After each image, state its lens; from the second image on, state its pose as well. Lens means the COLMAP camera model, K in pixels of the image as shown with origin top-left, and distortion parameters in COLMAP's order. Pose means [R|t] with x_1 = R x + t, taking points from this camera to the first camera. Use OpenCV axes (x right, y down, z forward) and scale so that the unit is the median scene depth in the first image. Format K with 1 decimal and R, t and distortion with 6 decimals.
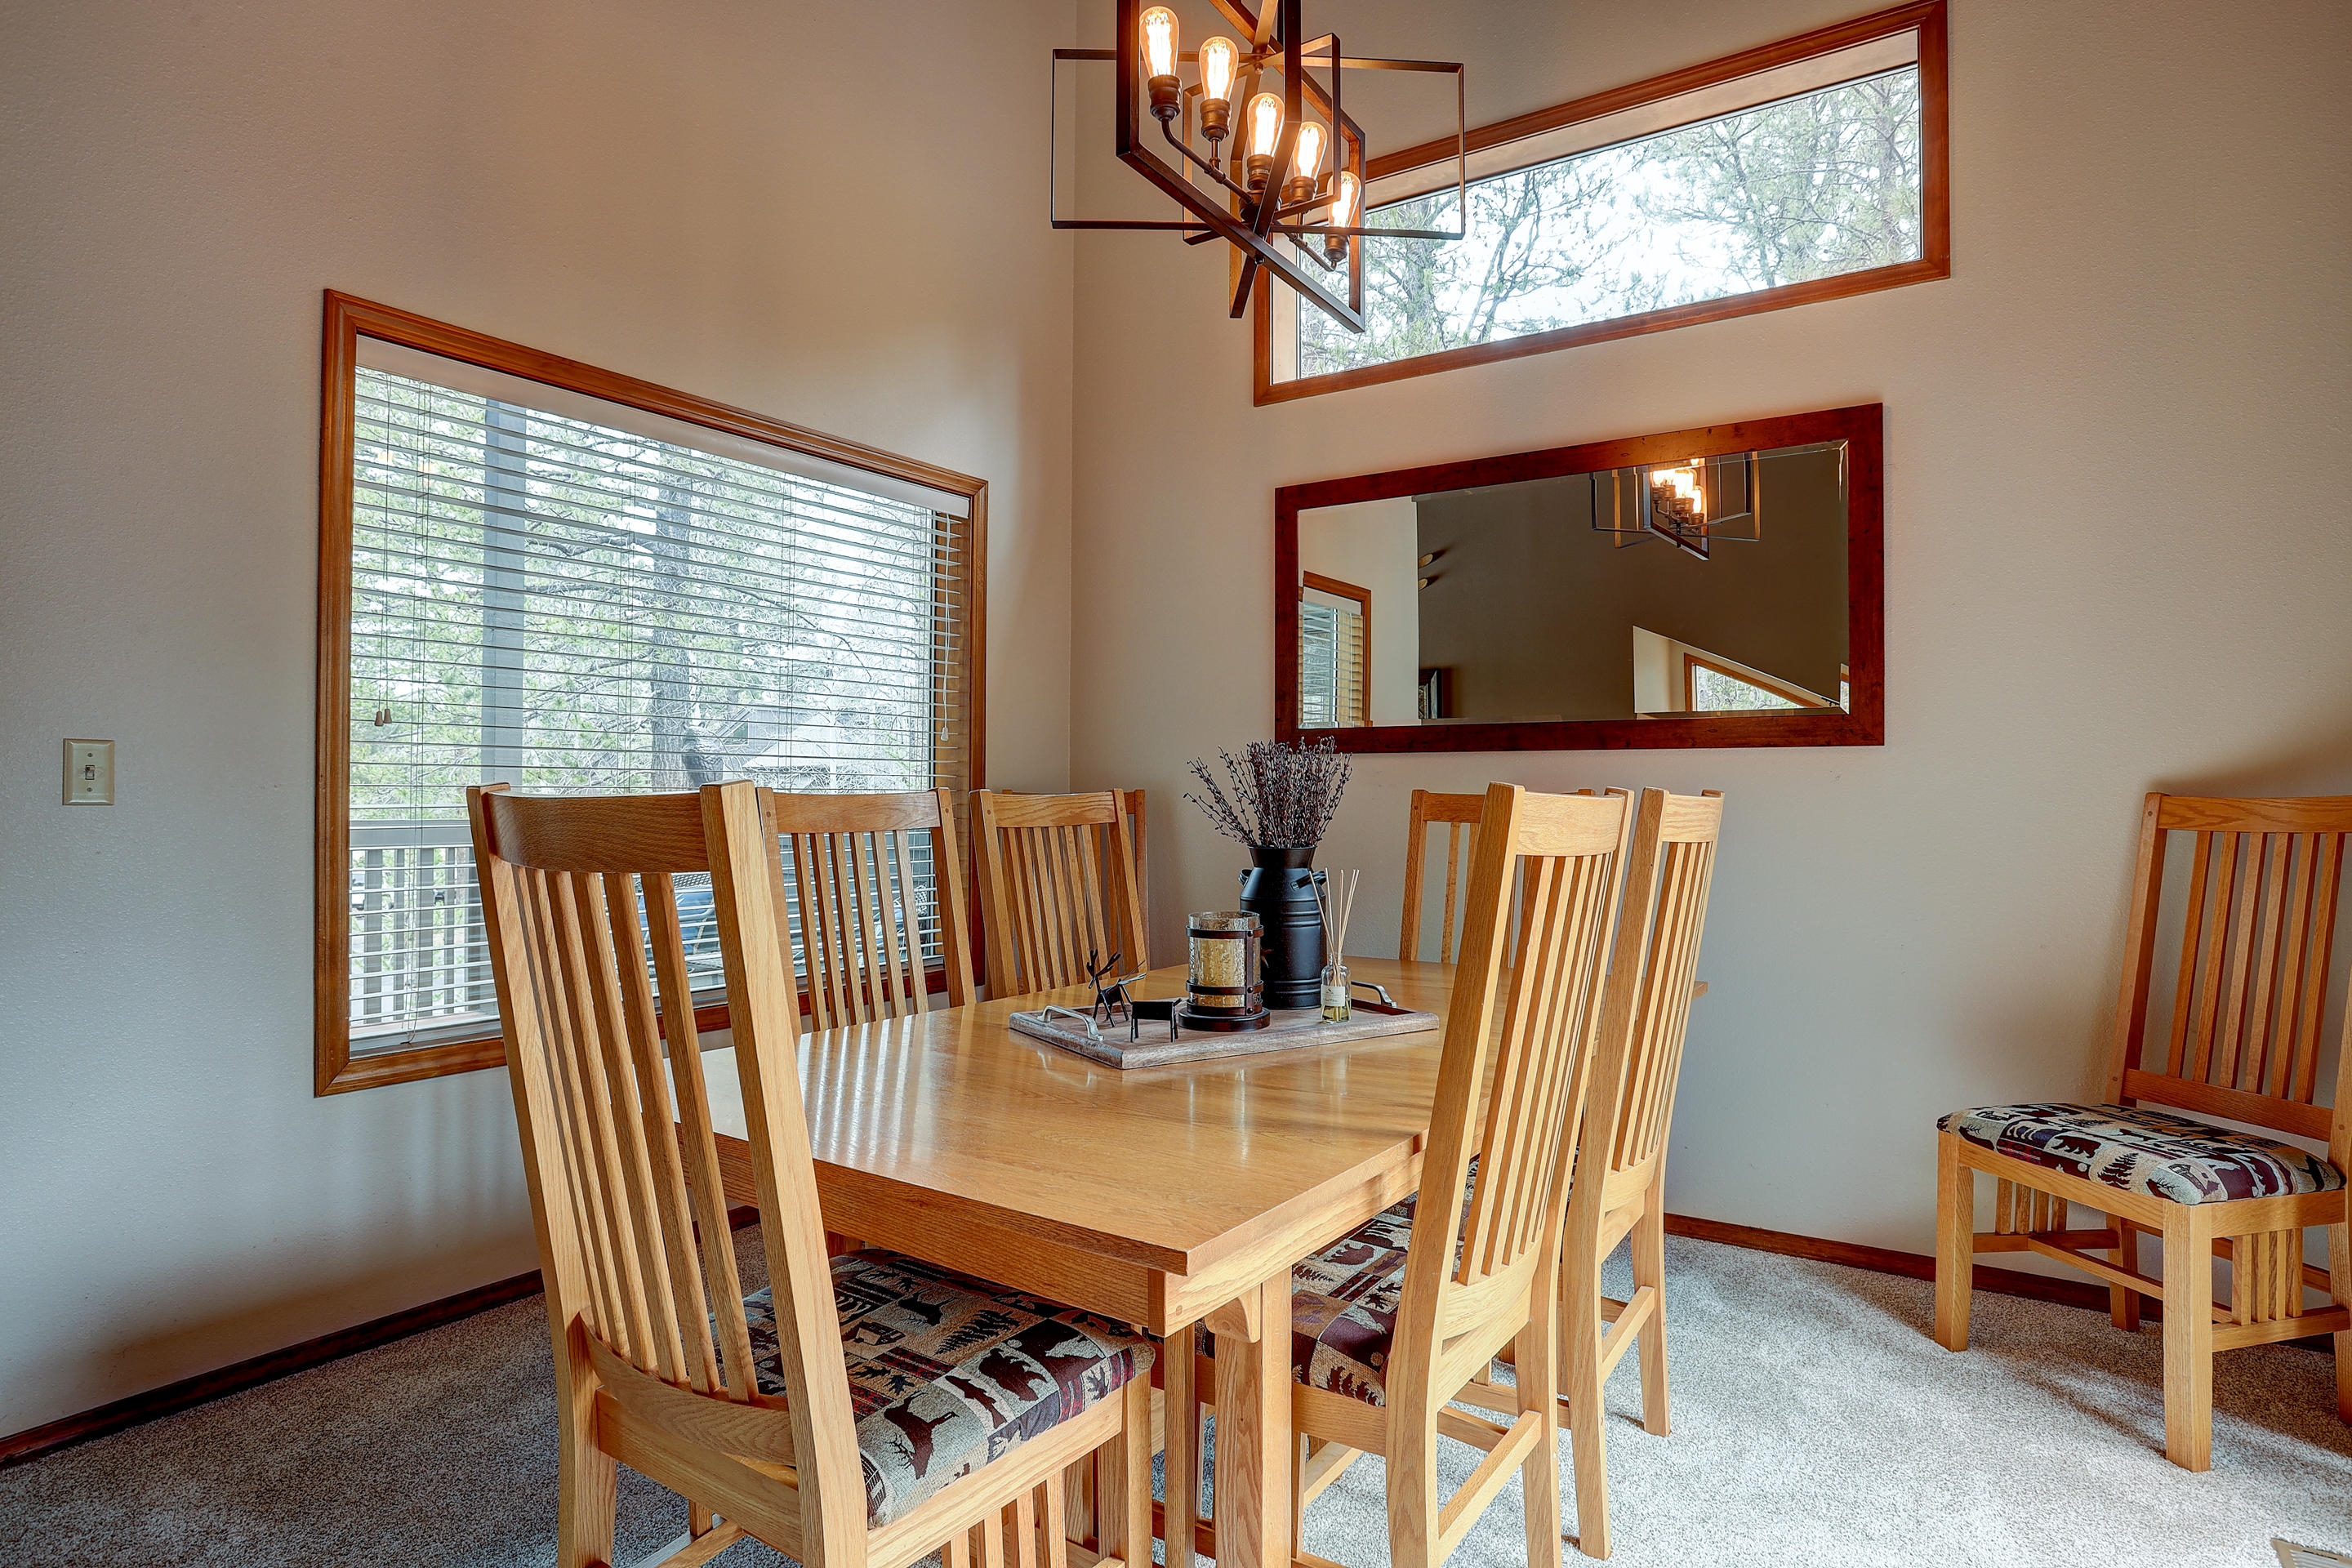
lens RADIAL K [[1335.9, 0, 1200.4], [0, 1335.9, 795.1], [0, 0, 1]] dist [-0.093903, 0.065905]
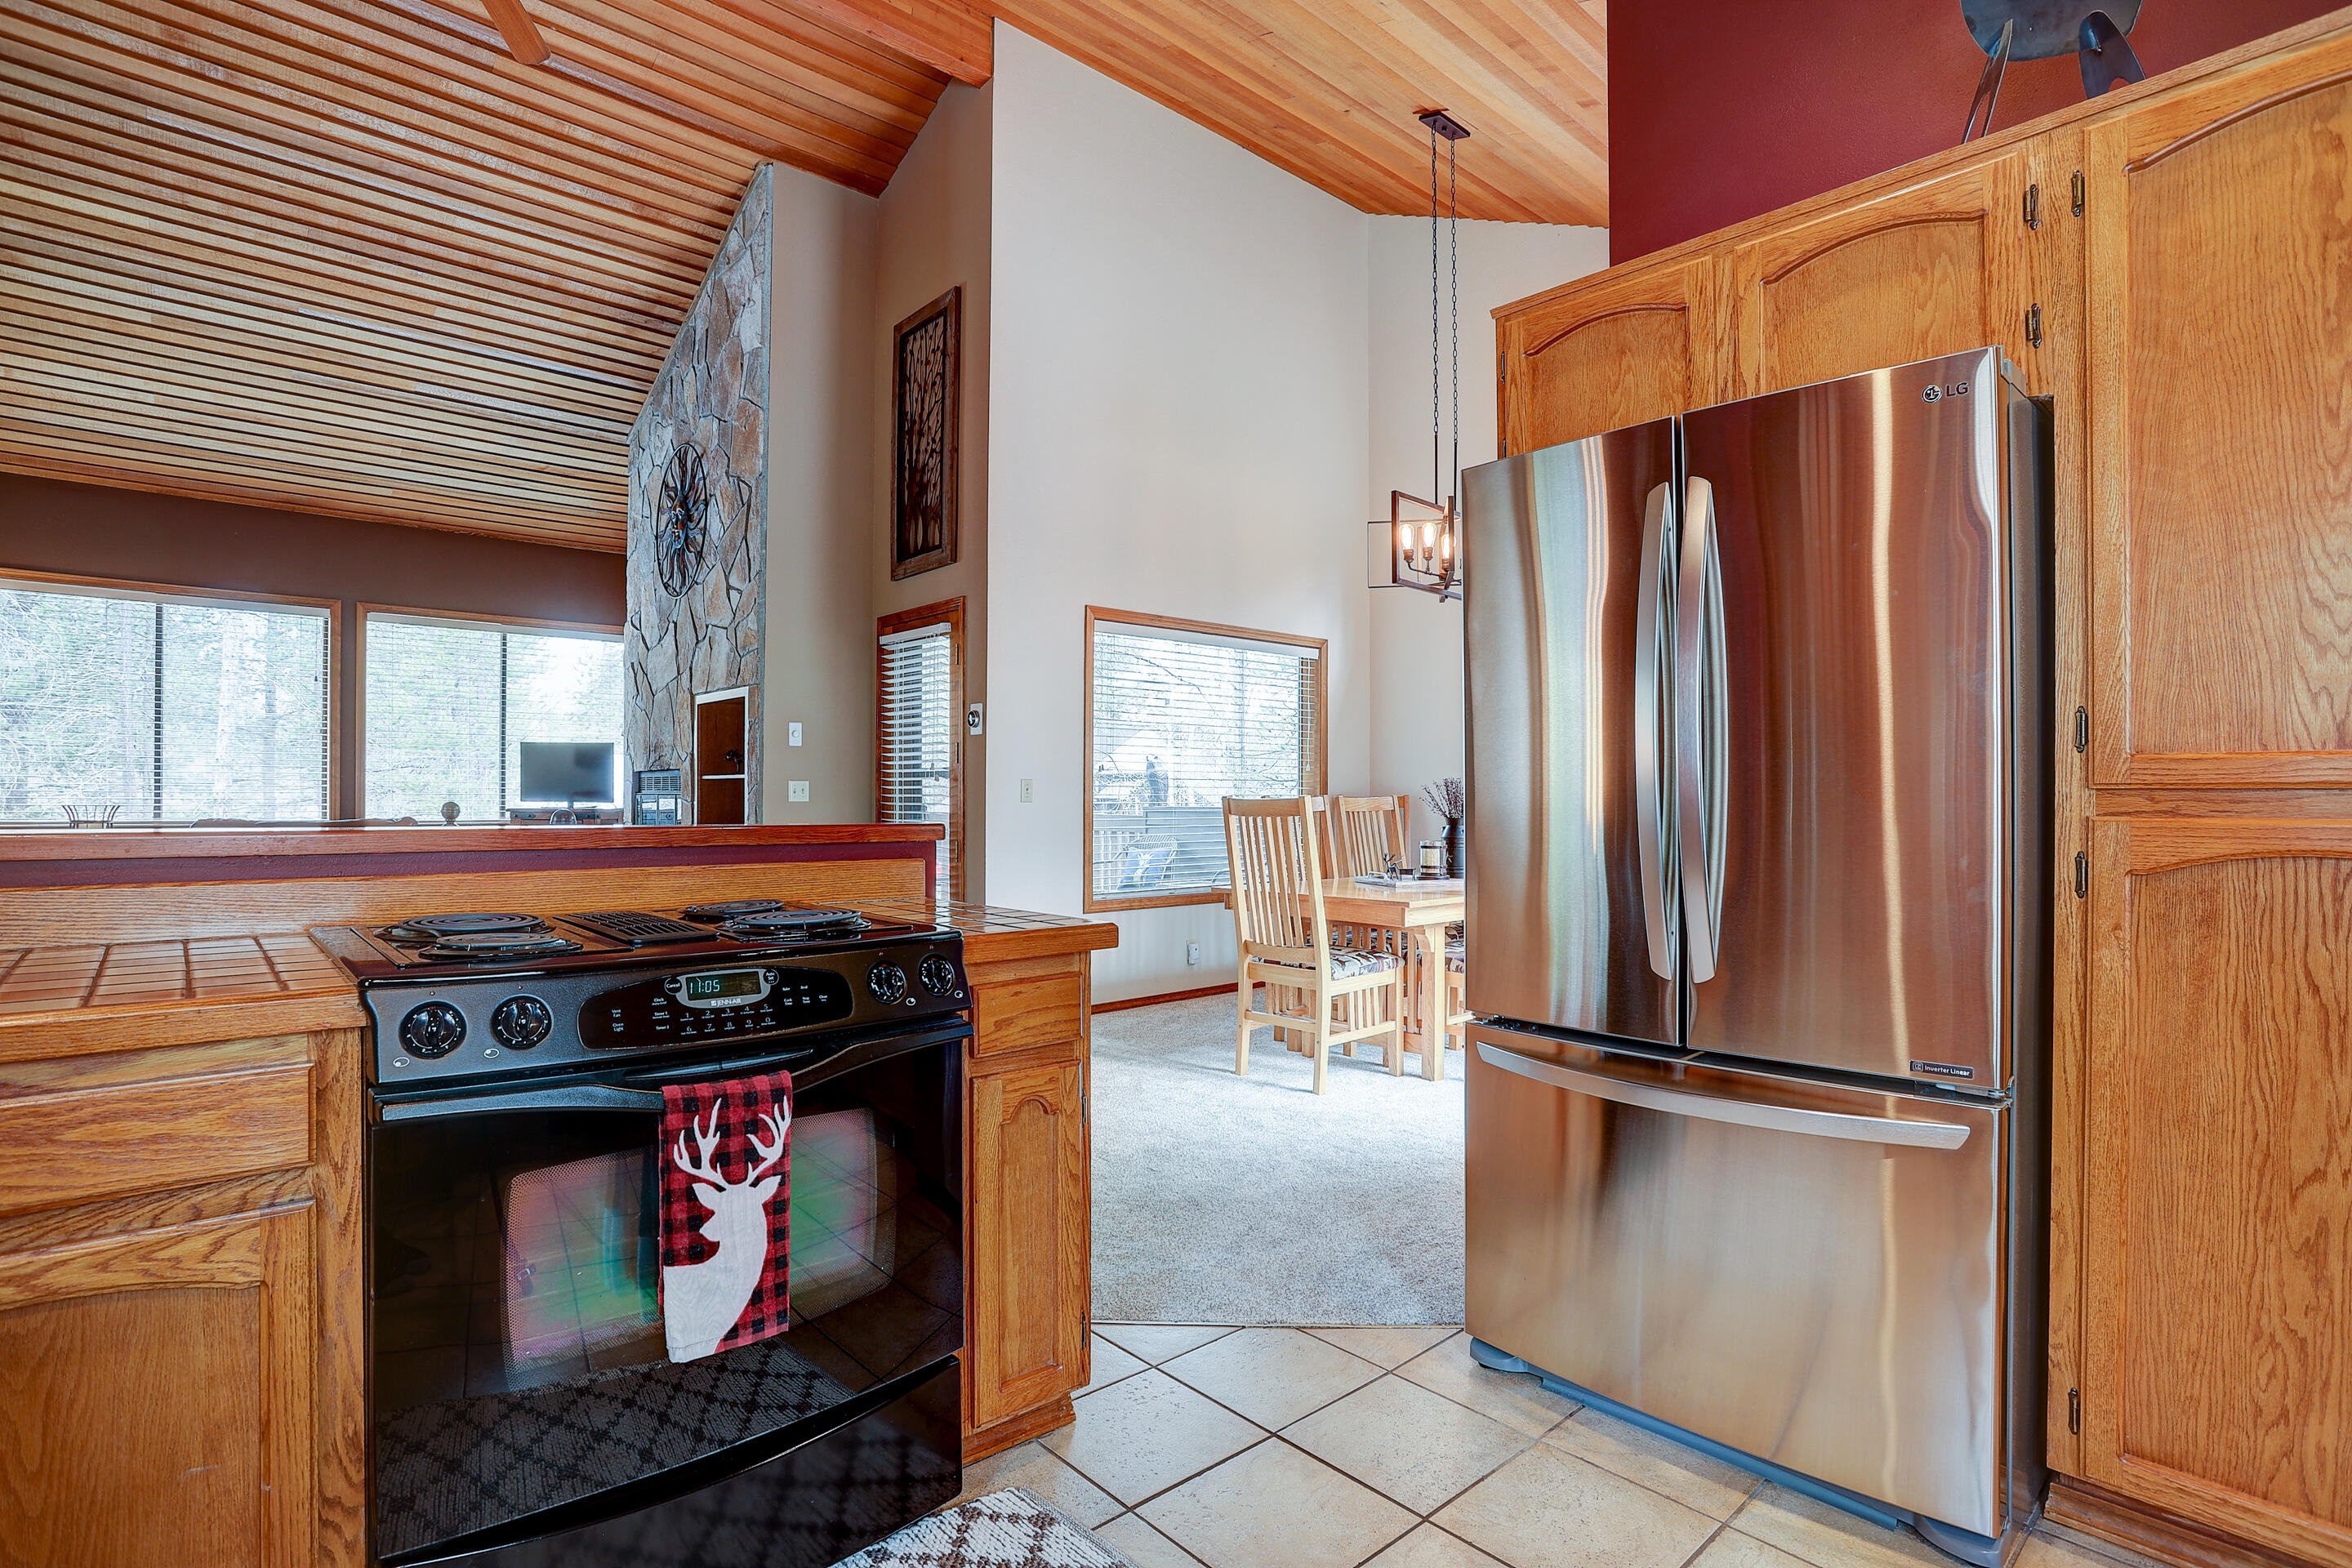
lens RADIAL K [[1153.8, 0, 1193.6], [0, 1153.8, 794.2], [0, 0, 1]] dist [-0.065983, 0.025641]
pose [[0.972201, -0.002525, -0.234134, 0.087936], [0.001693, 0.999992, -0.003753, 0.000050], [0.234142, 0.003252, 0.972197, -1.349309]]
